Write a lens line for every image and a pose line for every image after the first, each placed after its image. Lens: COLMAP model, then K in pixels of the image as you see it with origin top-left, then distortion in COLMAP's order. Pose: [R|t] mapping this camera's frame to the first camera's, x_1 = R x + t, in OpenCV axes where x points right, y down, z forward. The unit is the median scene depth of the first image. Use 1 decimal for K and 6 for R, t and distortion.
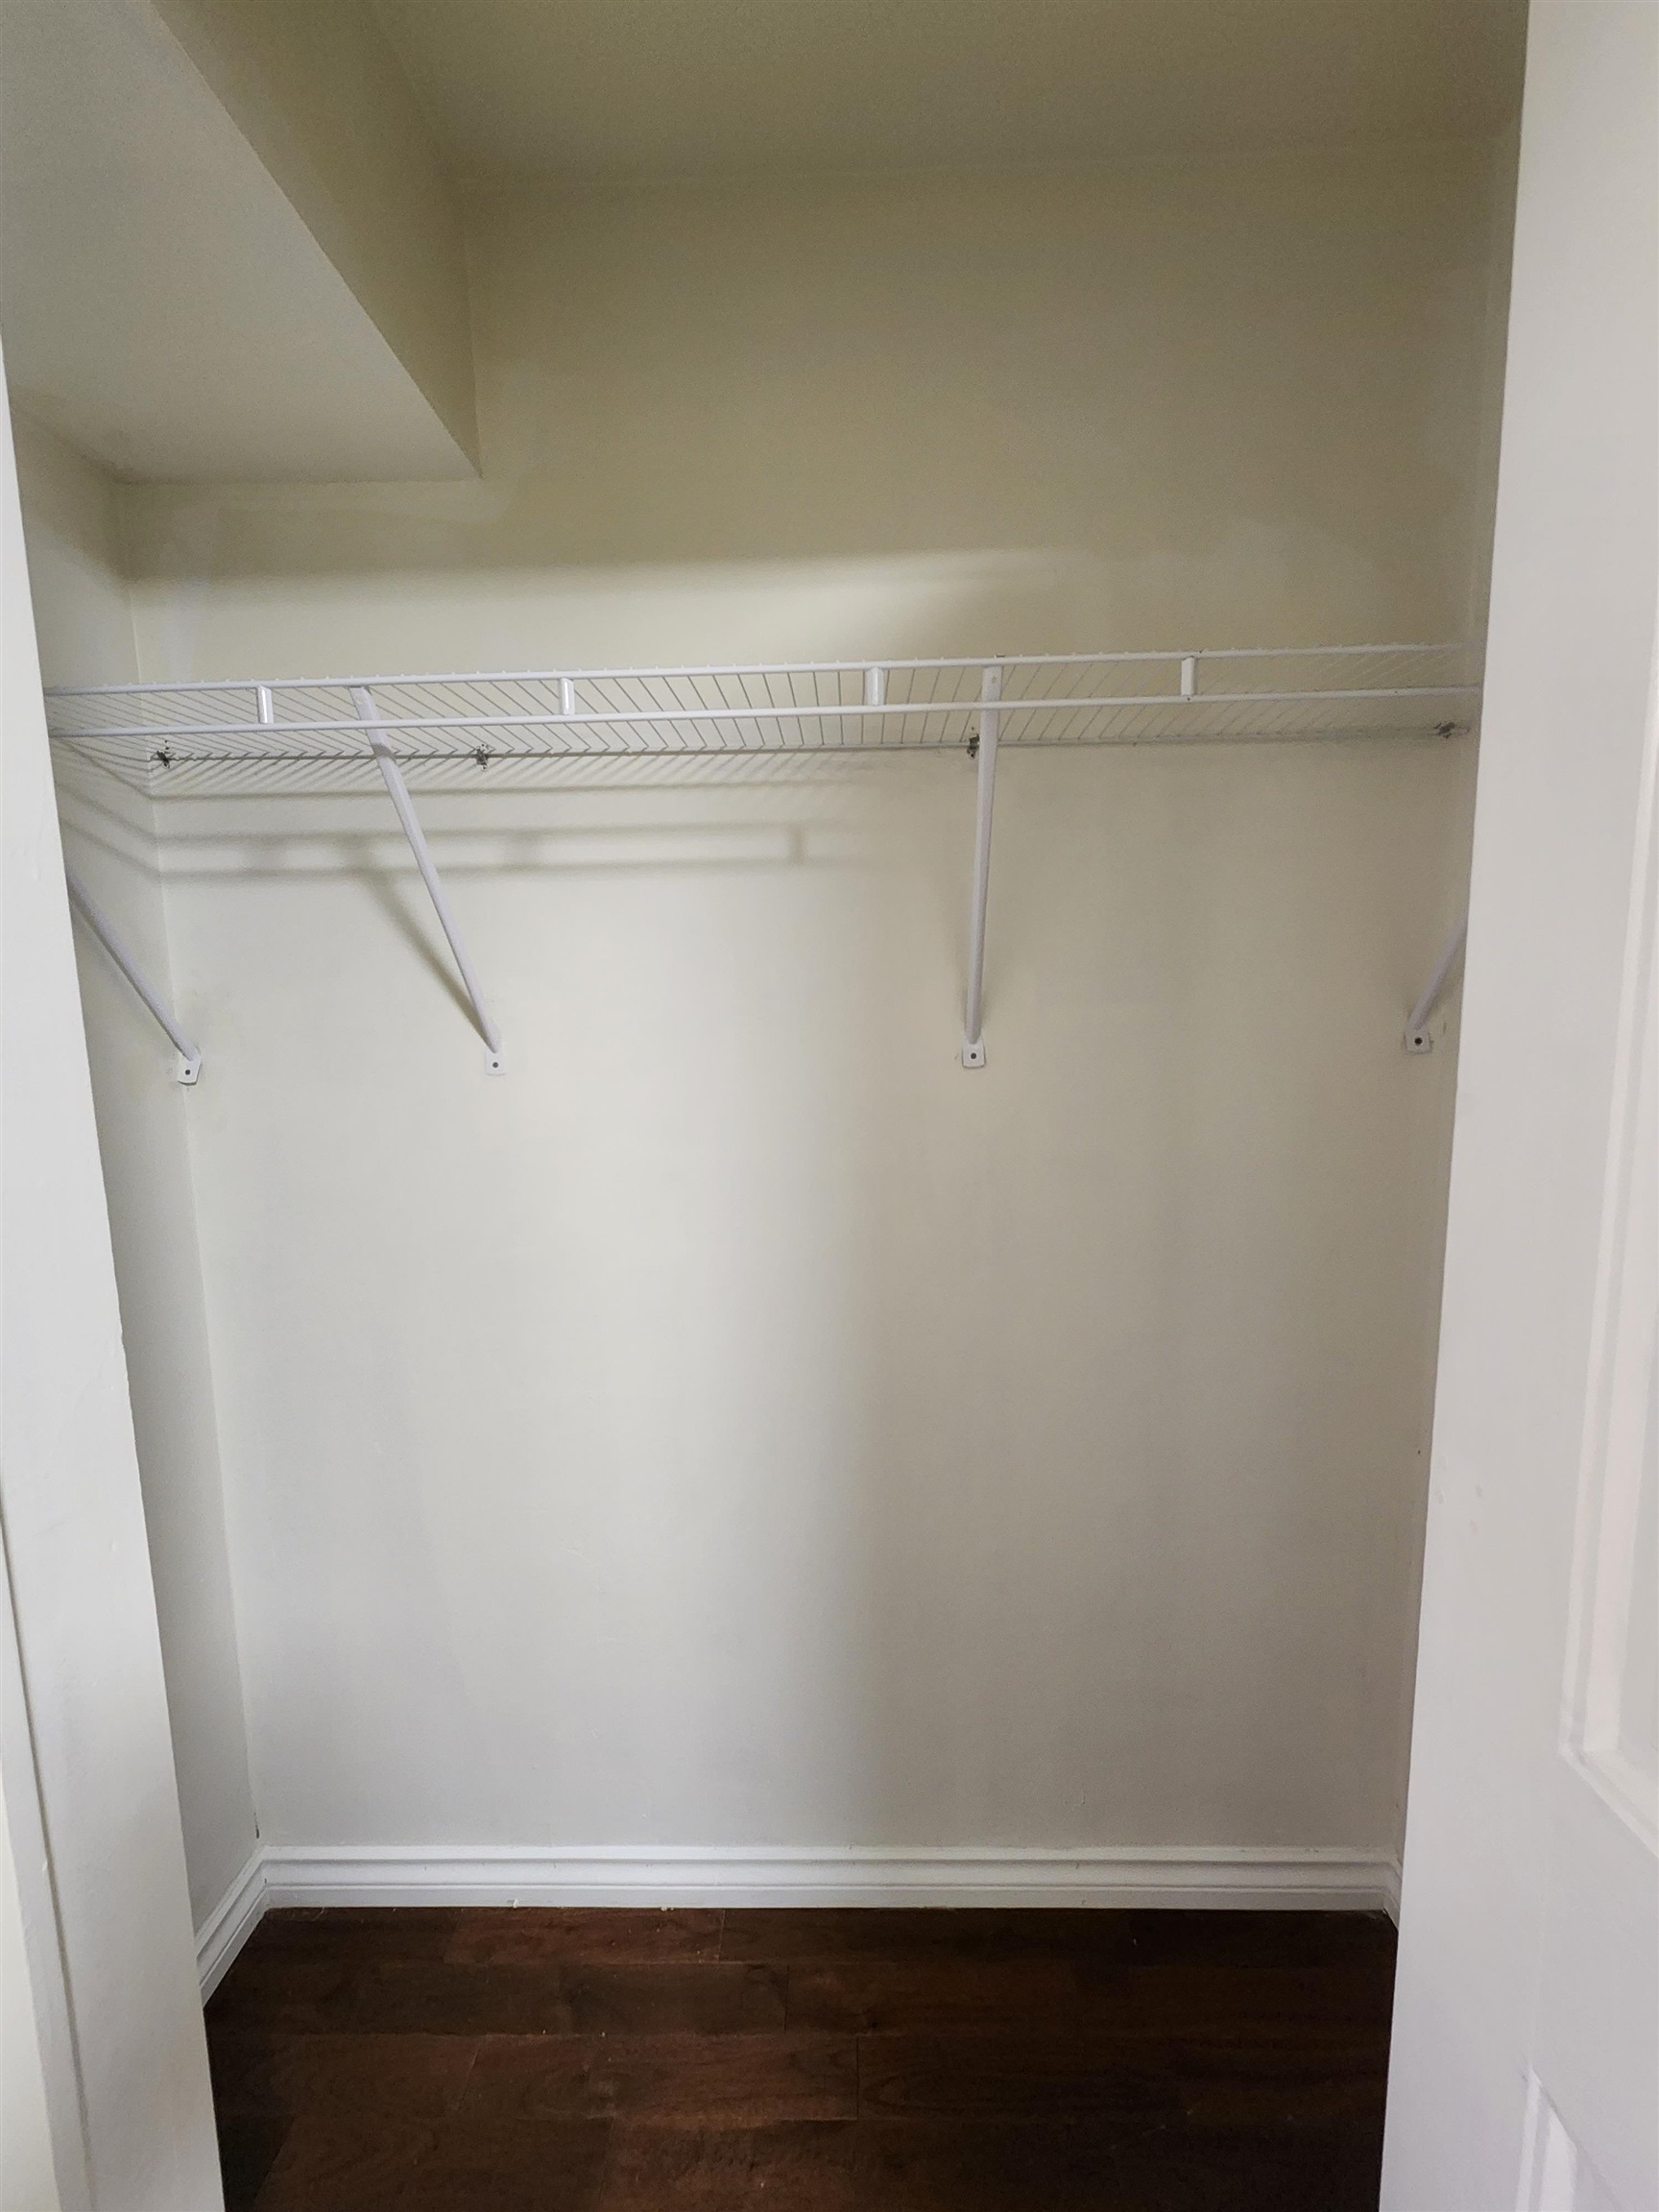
lens RADIAL K [[913.0, 0, 824.3], [0, 913.0, 1087.7], [0, 0, 1]] dist [-0.000918, 0.001261]
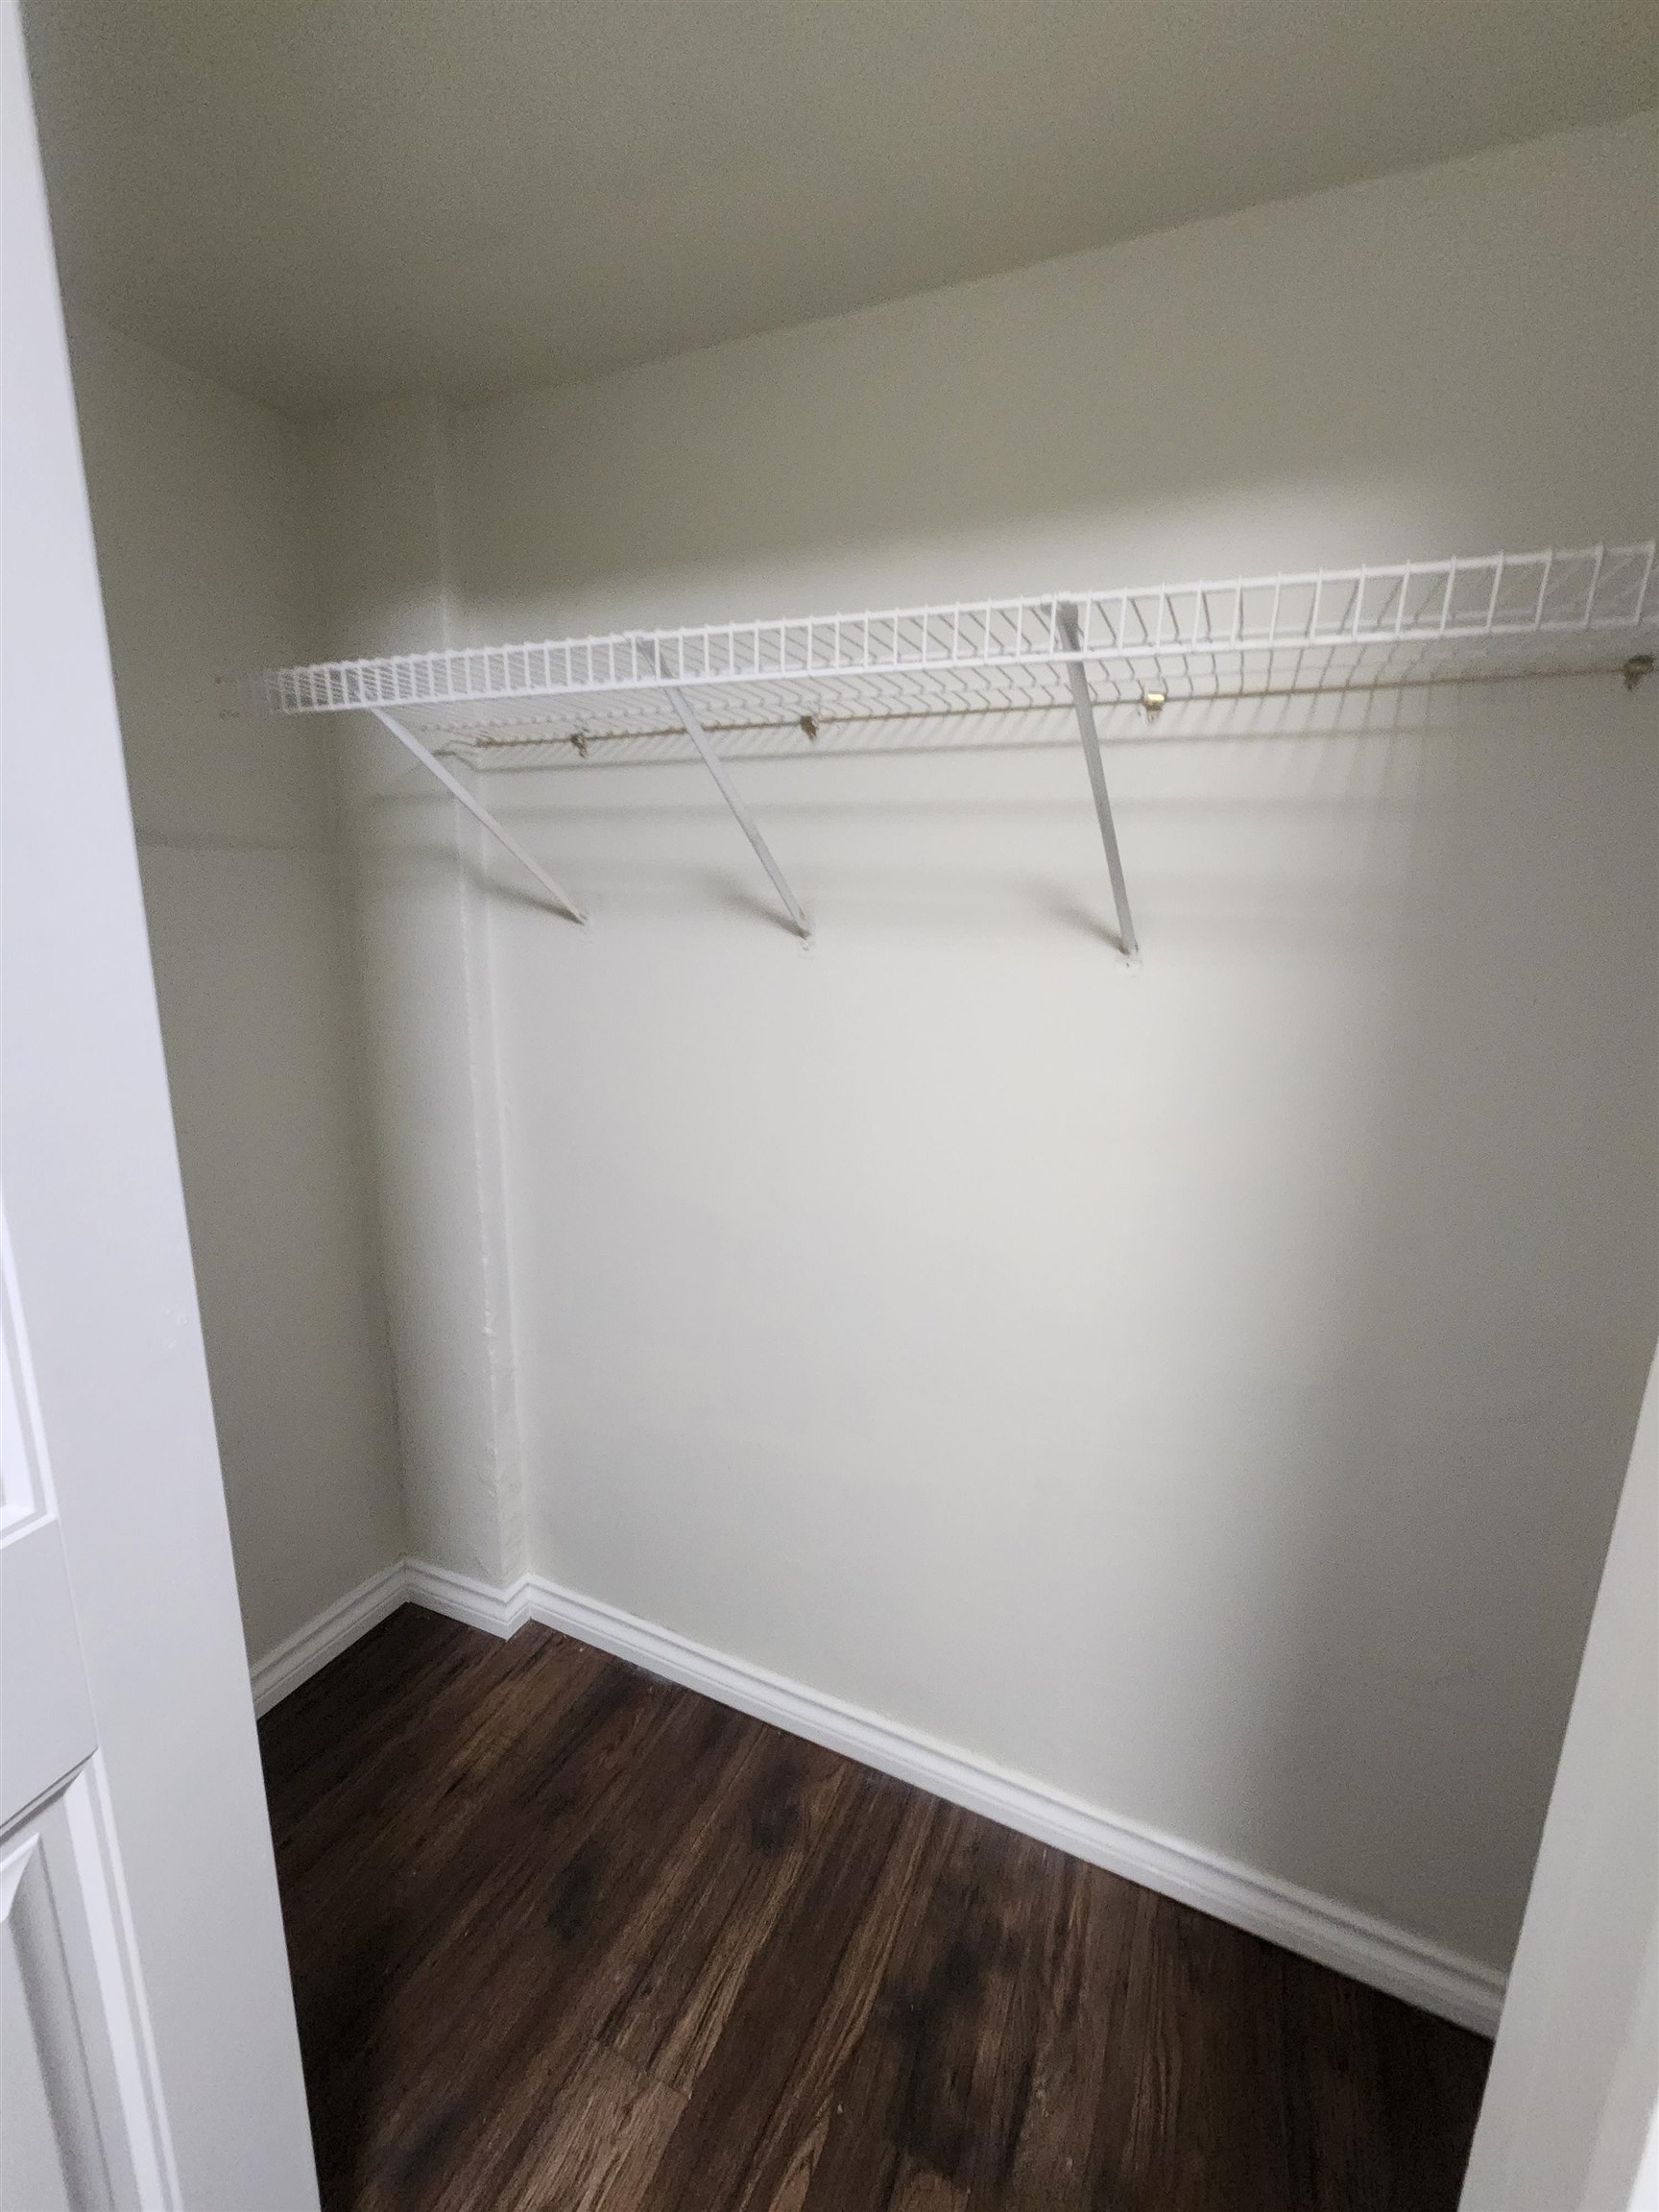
lens RADIAL K [[913.0, 0, 849.6], [0, 913.0, 1105.4], [0, 0, 1]] dist [-0.000918, 0.001261]
pose [[0.914378, 0.123171, -0.385672, 0.253301], [-0.098733, 0.991678, 0.082628, -0.001228], [0.392639, -0.037474, 0.918929, -0.015521]]
